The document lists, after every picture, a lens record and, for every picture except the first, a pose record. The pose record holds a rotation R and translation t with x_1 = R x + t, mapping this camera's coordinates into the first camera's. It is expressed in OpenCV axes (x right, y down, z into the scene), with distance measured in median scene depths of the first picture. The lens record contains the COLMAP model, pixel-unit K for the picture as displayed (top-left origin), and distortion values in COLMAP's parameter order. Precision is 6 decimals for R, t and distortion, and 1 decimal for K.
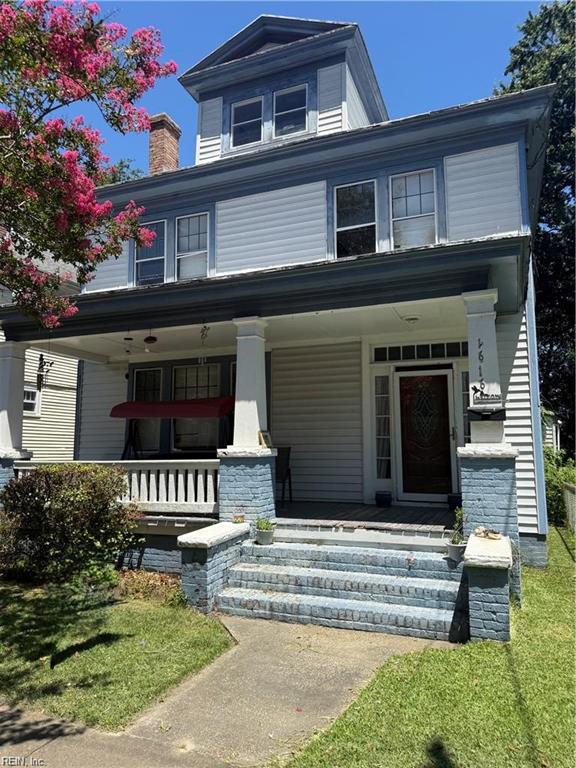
lens RADIAL K [[538.1, 0, 287.8], [0, 538.1, 375.0], [0, 0, 1]] dist [0.080584, -0.098639]
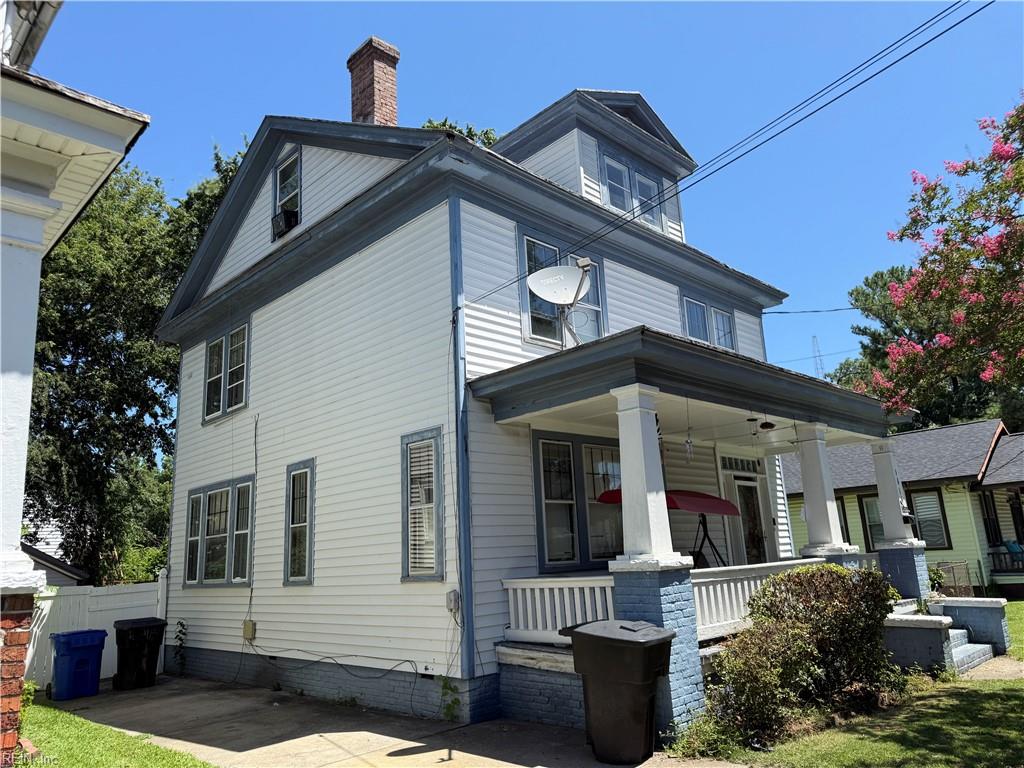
lens RADIAL K [[717.5, 0, 512.0], [0, 717.5, 384.0], [0, 0, 1]] dist [0.080584, -0.098639]
pose [[0.404119, 0.196897, 0.893263, -1.647315], [-0.078651, 0.980420, -0.180527, 0.127746], [-0.911319, 0.002698, 0.411693, 0.956626]]
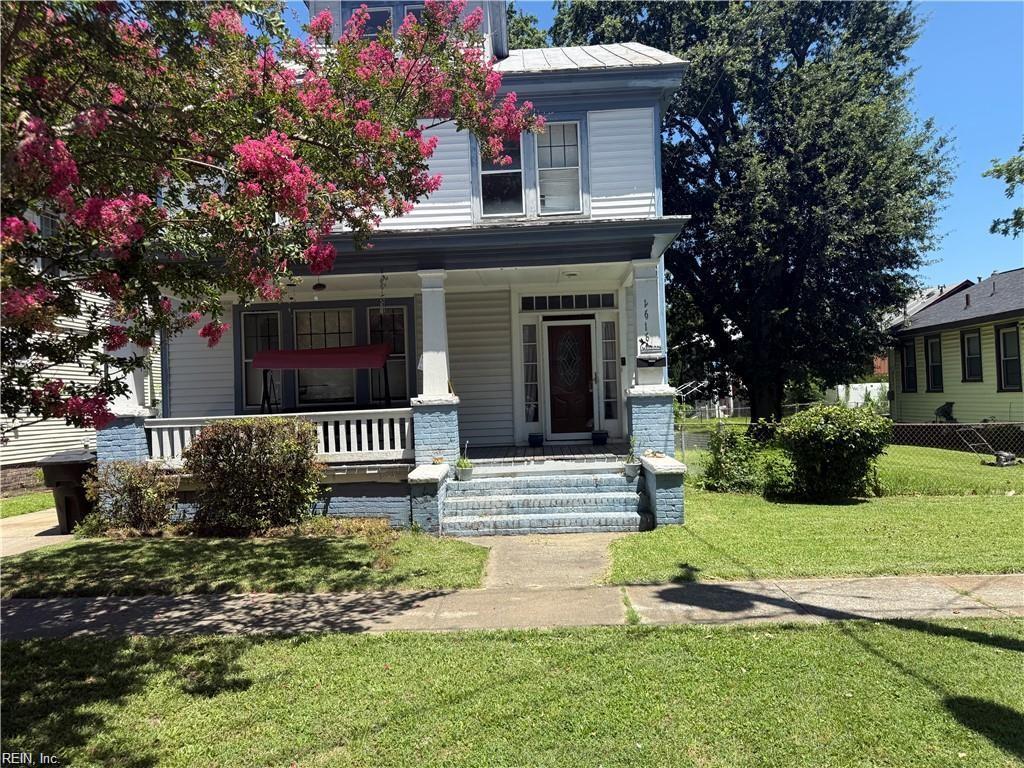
lens RADIAL K [[717.5, 0, 512.0], [0, 717.5, 384.0], [0, 0, 1]] dist [0.080584, -0.098639]
pose [[0.938326, -0.024572, 0.344877, -0.409370], [-0.013986, 0.993958, 0.108870, -0.042236], [-0.345468, -0.106979, 0.932313, -0.348651]]
